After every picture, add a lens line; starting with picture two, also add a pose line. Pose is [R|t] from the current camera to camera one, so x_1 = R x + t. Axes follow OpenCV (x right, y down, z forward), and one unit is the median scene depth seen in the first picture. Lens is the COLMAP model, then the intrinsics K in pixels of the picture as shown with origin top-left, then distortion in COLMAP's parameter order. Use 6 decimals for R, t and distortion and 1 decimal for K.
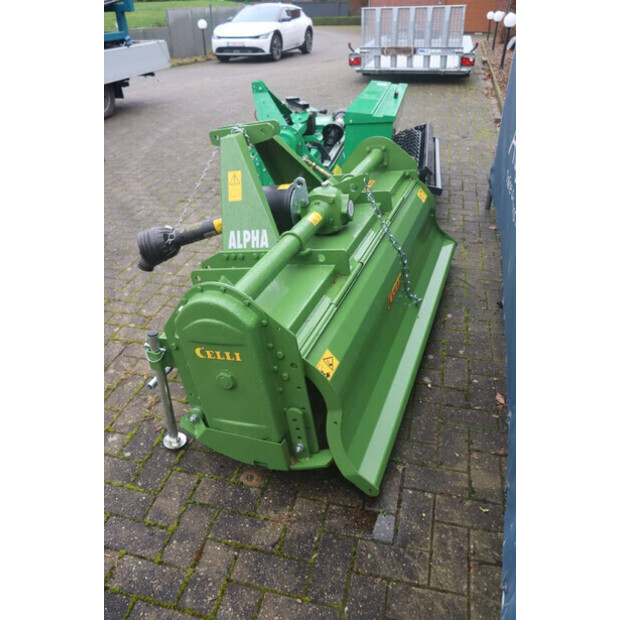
lens RADIAL K [[513.5, 0, 310.0], [0, 513.5, 310.0], [0, 0, 1]] dist [-0.123427, 0.009170]
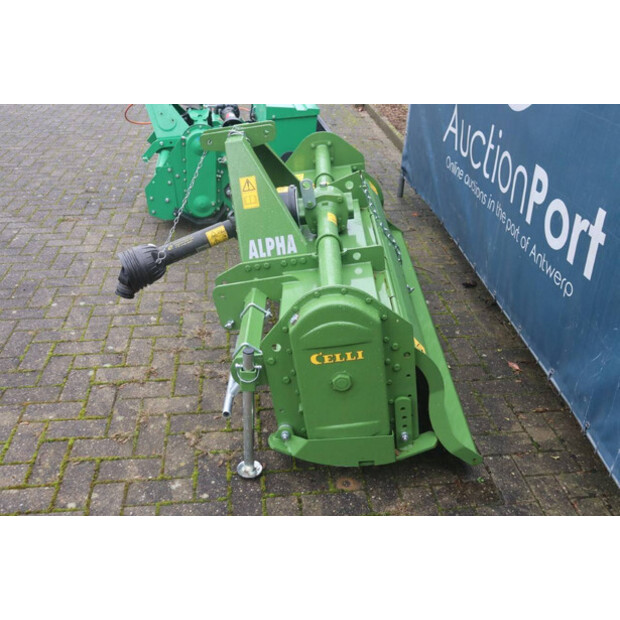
lens RADIAL K [[601.7, 0, 310.0], [0, 601.7, 310.0], [0, 0, 1]] dist [-0.069971, -0.015586]
pose [[0.930572, -0.145177, 0.336094, -0.516433], [0.155665, 0.987801, -0.004320, -0.006491], [-0.331367, 0.056338, 0.941818, -0.086417]]
